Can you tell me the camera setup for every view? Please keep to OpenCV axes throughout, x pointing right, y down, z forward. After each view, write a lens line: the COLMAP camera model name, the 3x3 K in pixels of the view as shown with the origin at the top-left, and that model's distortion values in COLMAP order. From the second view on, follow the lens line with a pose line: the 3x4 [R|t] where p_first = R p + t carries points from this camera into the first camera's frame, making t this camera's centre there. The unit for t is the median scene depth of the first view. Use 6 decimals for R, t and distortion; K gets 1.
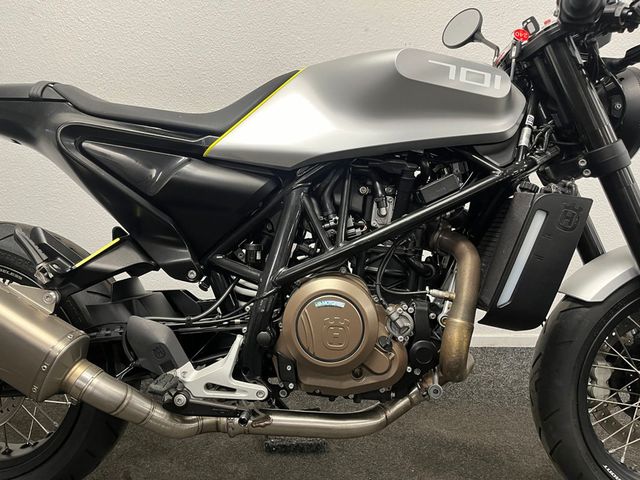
lens RADIAL K [[488.3, 0, 317.9], [0, 488.3, 241.3], [0, 0, 1]] dist [0.040967, -0.006819]
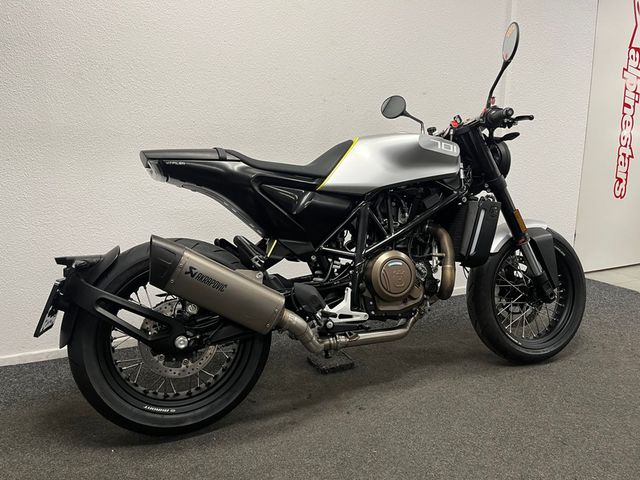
lens RADIAL K [[488.3, 0, 317.9], [0, 488.3, 241.3], [0, 0, 1]] dist [0.040967, -0.006819]
pose [[0.917192, -0.083000, 0.389704, -0.949249], [0.095408, 0.995359, -0.012555, 0.033113], [-0.386853, 0.048696, 0.920855, -0.627688]]
